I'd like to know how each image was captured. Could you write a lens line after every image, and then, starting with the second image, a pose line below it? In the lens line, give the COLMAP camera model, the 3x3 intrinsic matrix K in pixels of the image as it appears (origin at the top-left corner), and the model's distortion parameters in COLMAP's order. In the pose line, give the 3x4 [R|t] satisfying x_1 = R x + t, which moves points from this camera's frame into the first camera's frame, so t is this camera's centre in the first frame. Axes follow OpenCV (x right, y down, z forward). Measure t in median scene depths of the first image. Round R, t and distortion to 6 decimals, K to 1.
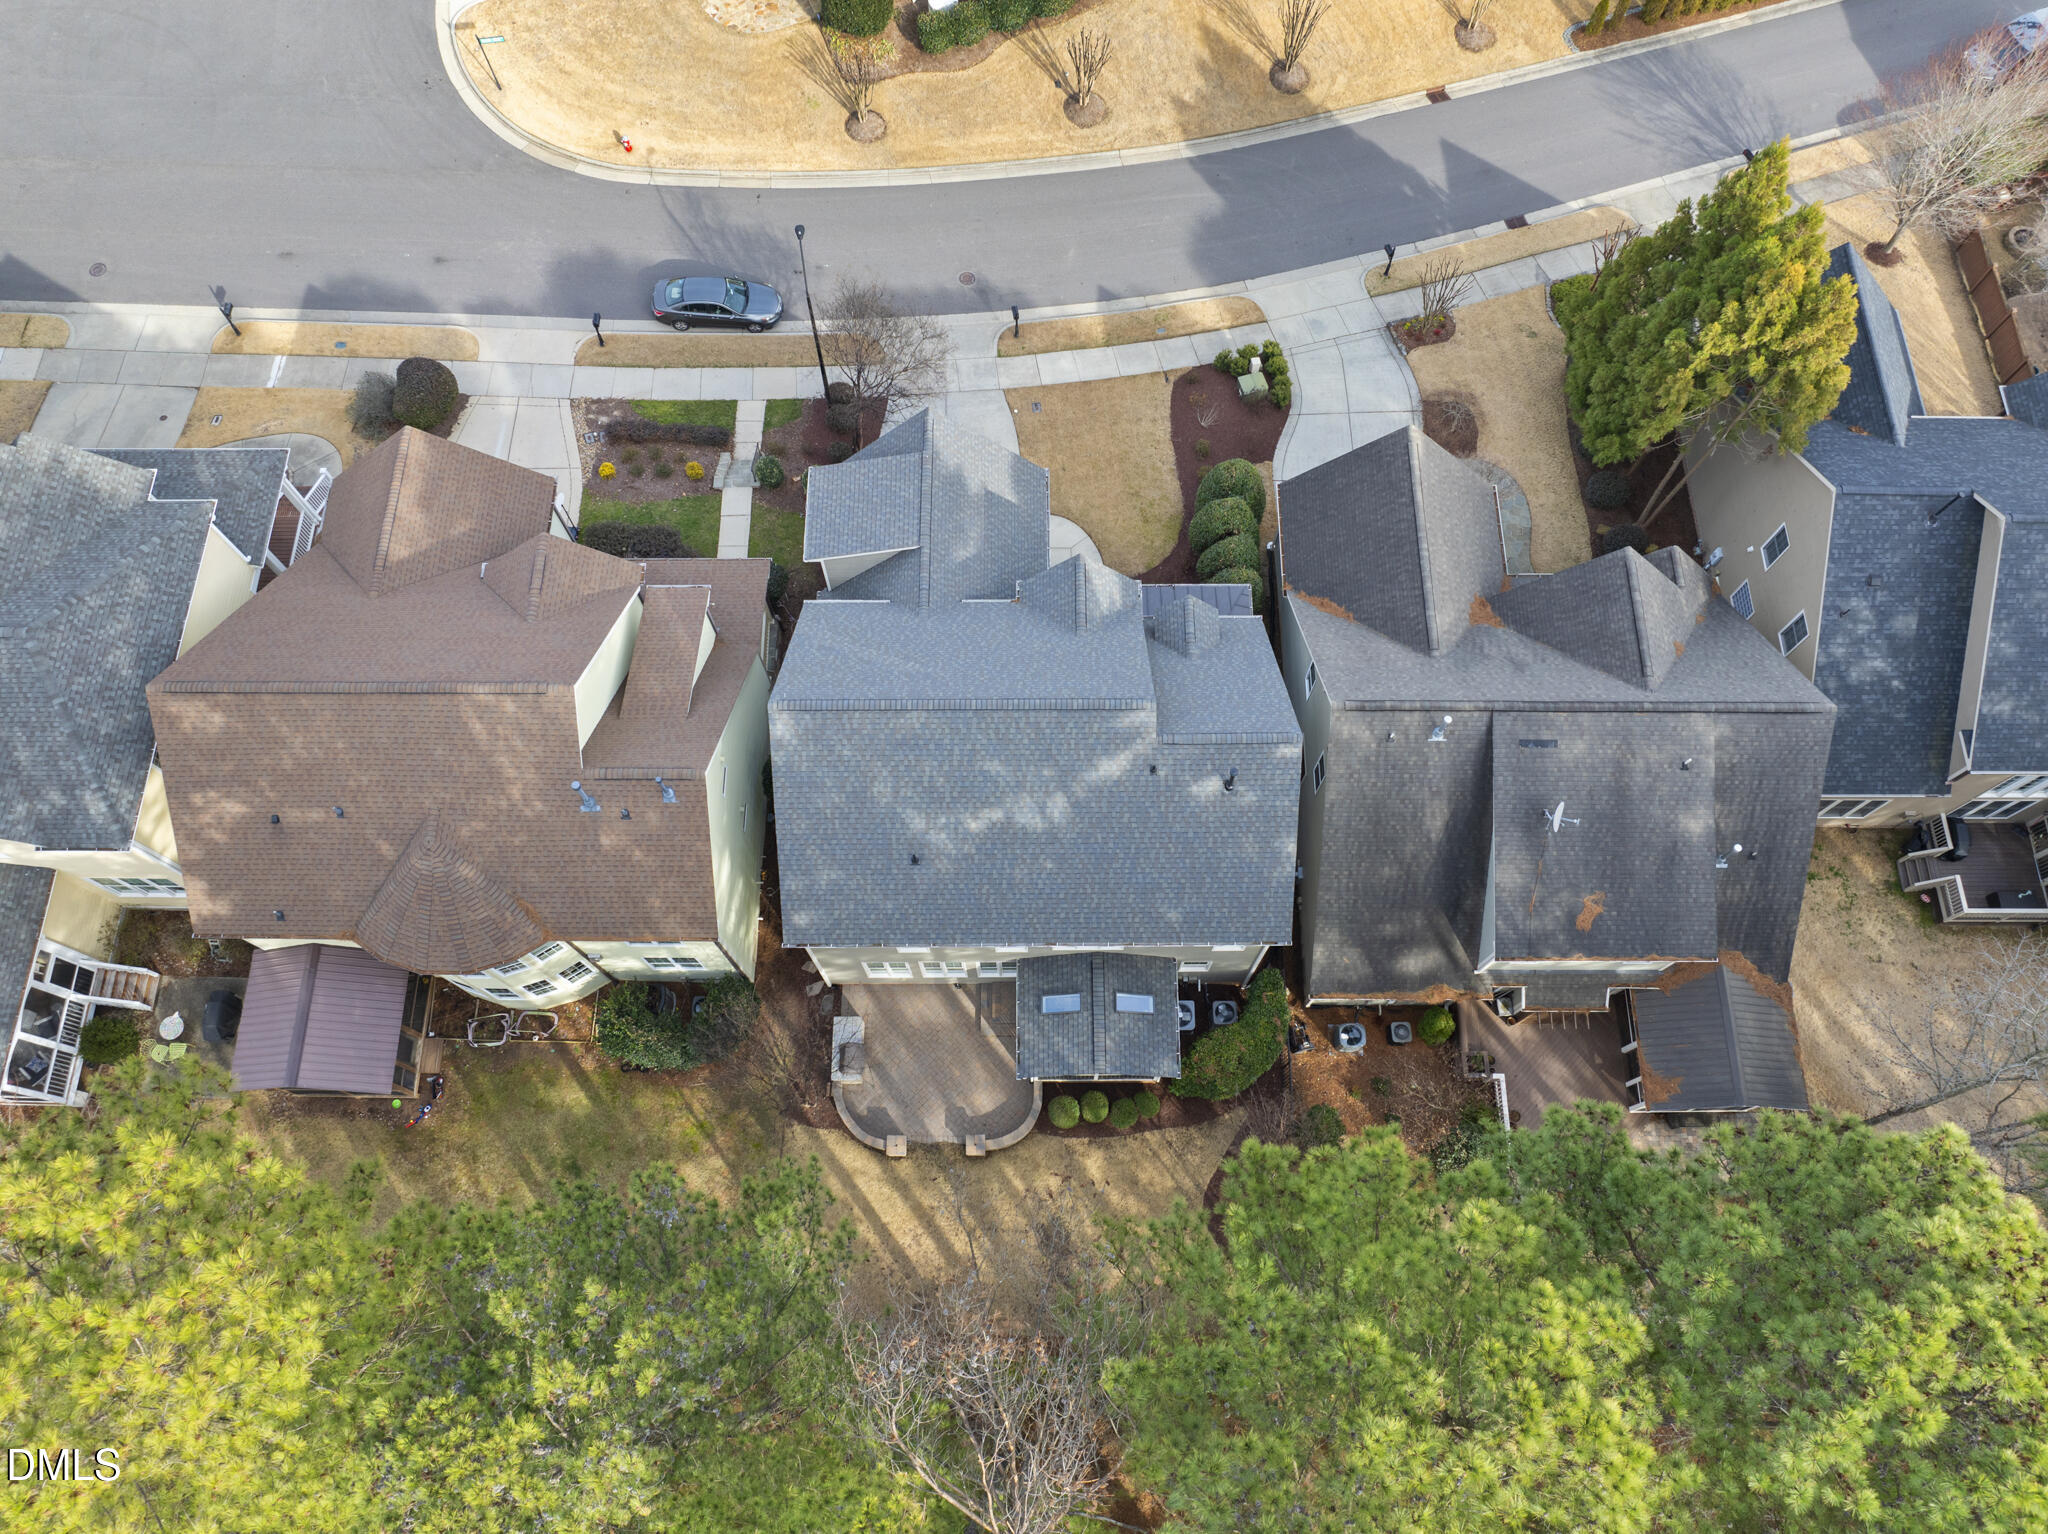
lens RADIAL K [[1455.4, 0, 1034.7], [0, 1455.4, 766.4], [0, 0, 1]] dist [-0.043436, 0.002439]
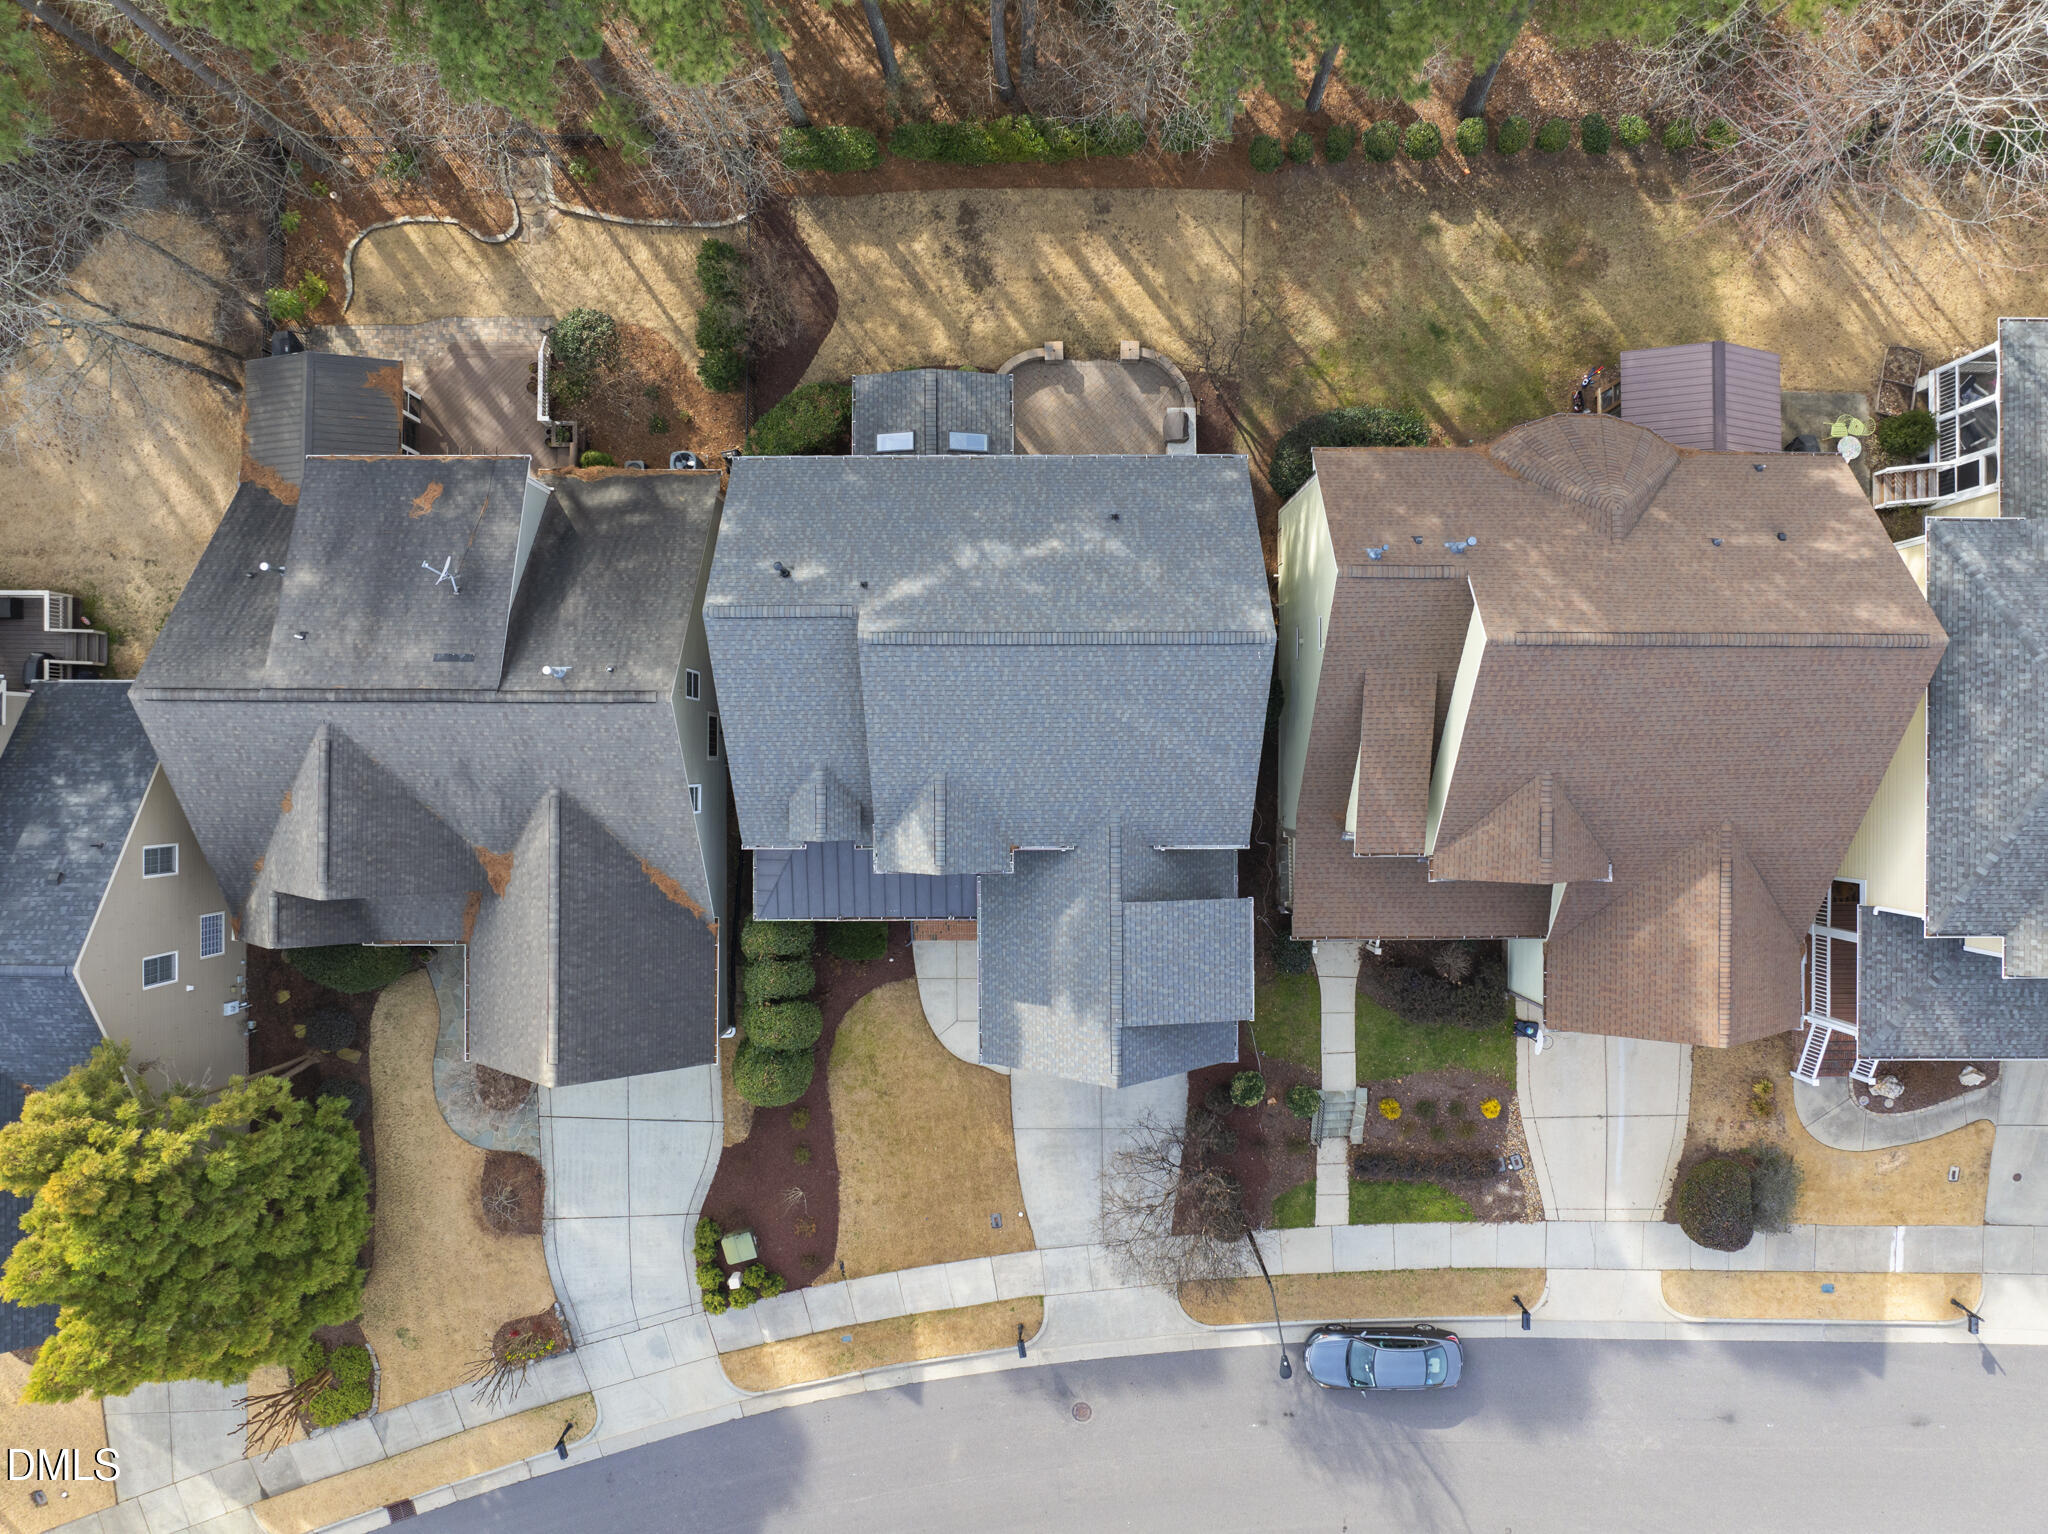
lens RADIAL K [[1445.5, 0, 1029.5], [0, 1445.5, 731.5], [0, 0, 1]] dist [-0.064972, 0.037177]
pose [[-0.999991, 0.000701, -0.004176, -0.018345], [-0.002214, -0.927210, 0.374534, -0.370636], [-0.003610, 0.374540, 0.927204, 0.143698]]
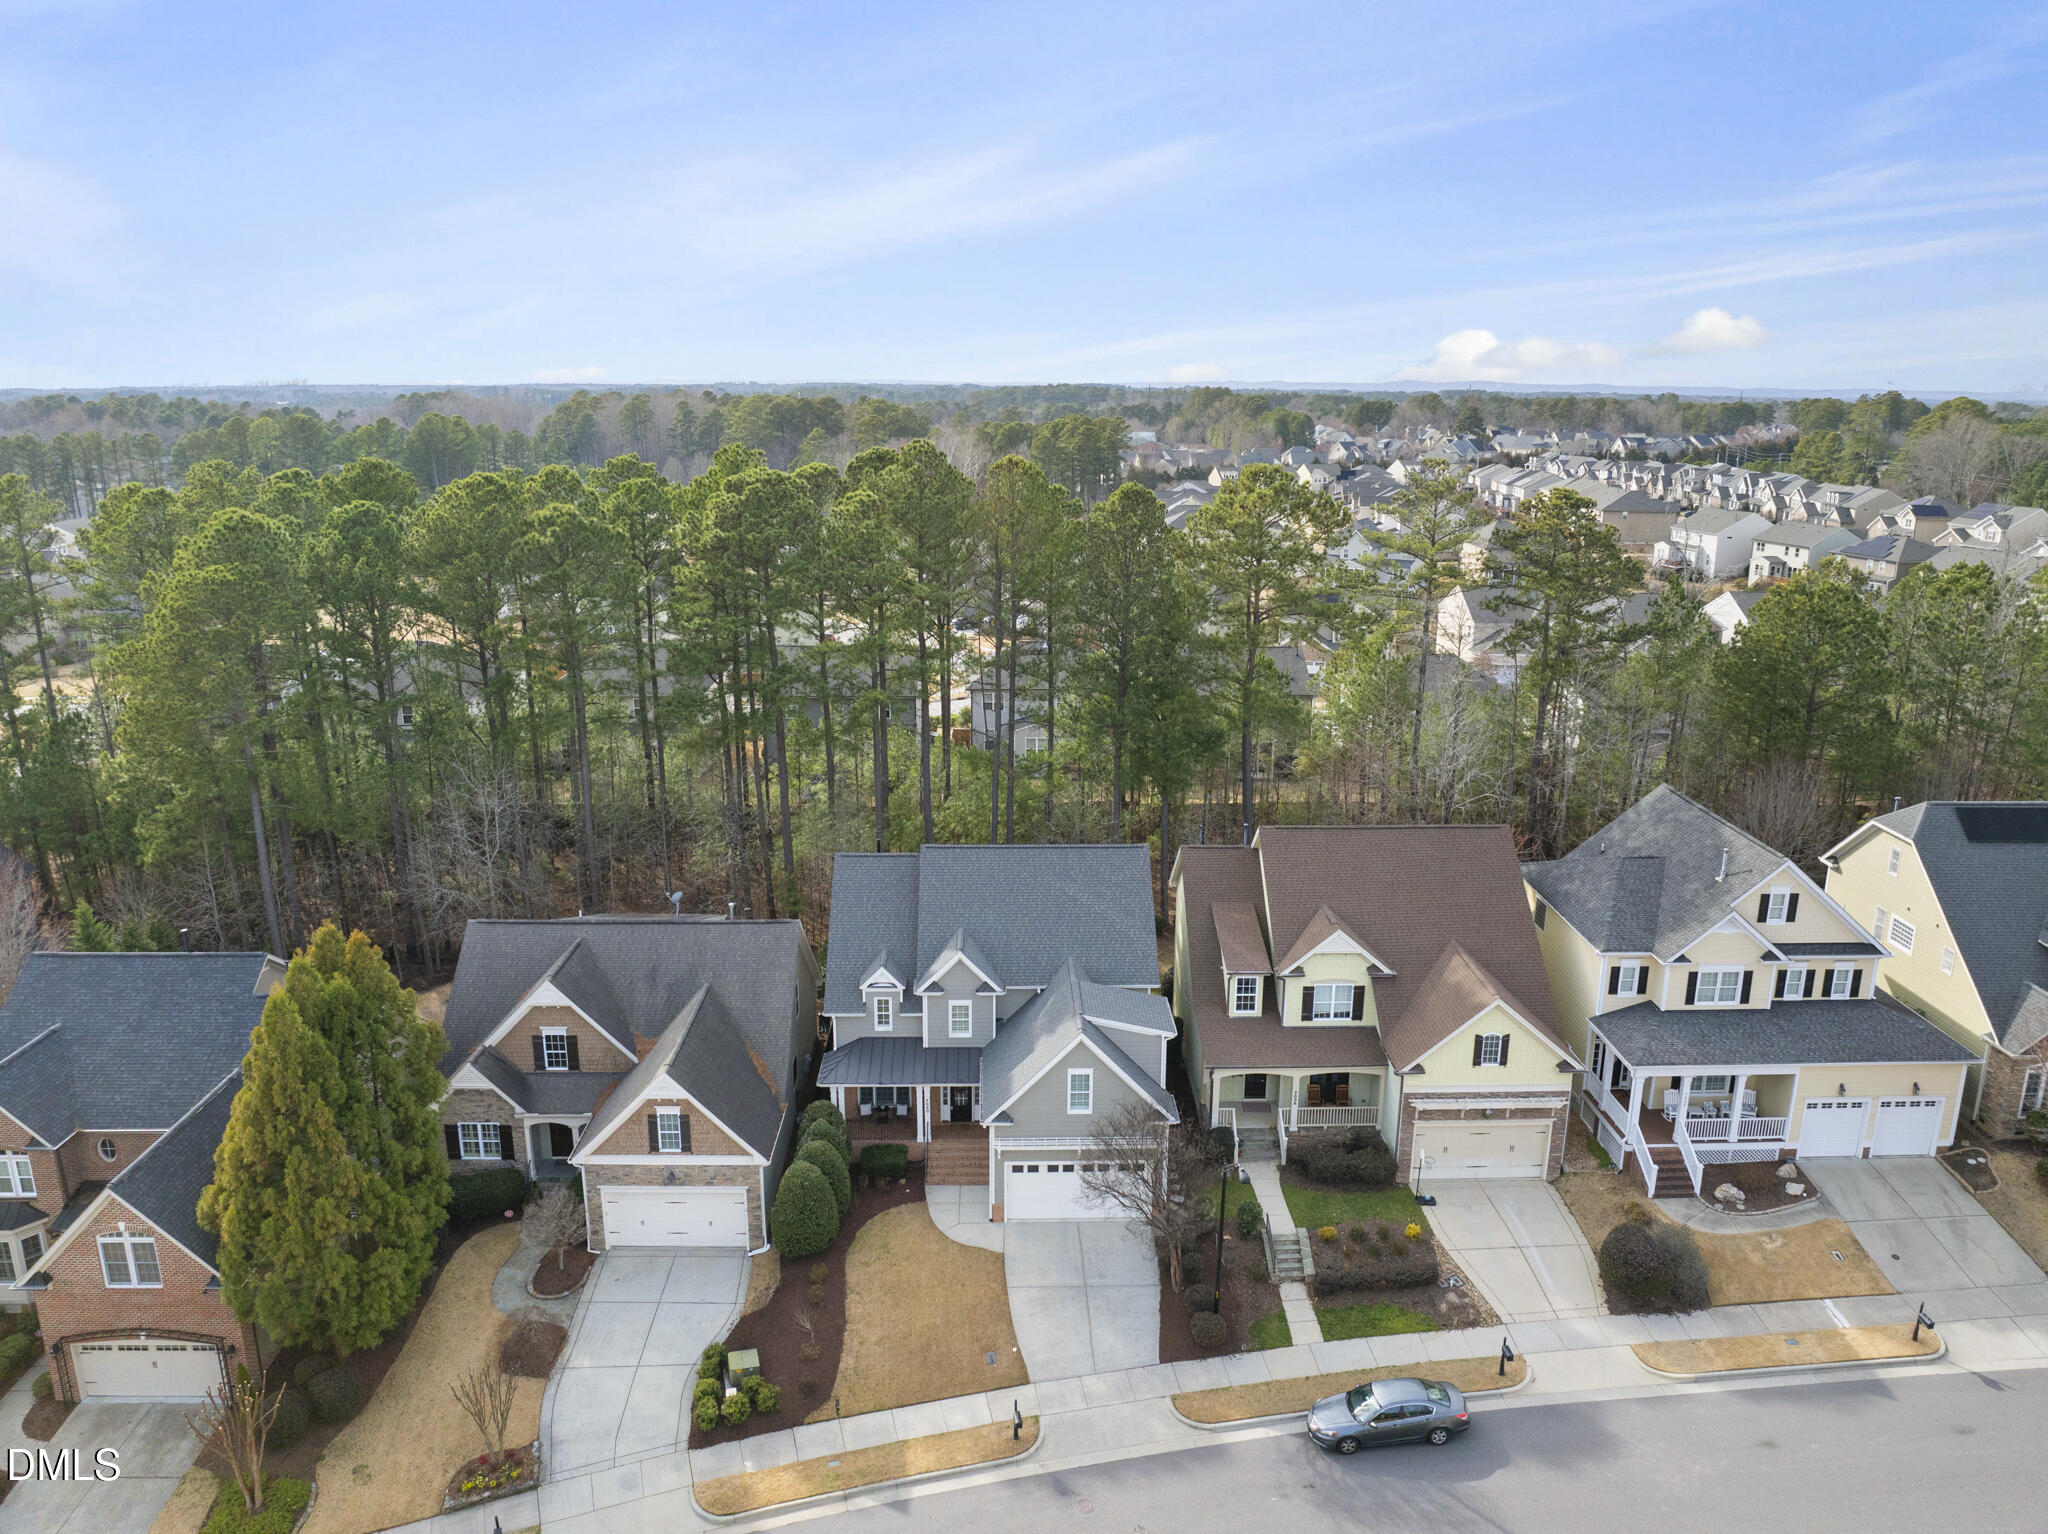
lens RADIAL K [[1445.5, 0, 1029.5], [0, 1445.5, 731.5], [0, 0, 1]] dist [-0.064972, 0.037177]
pose [[-0.999680, 0.004052, -0.024980, -0.002019], [-0.024231, 0.131436, 0.991028, -1.459497], [0.007299, 0.991316, -0.131296, 0.918910]]
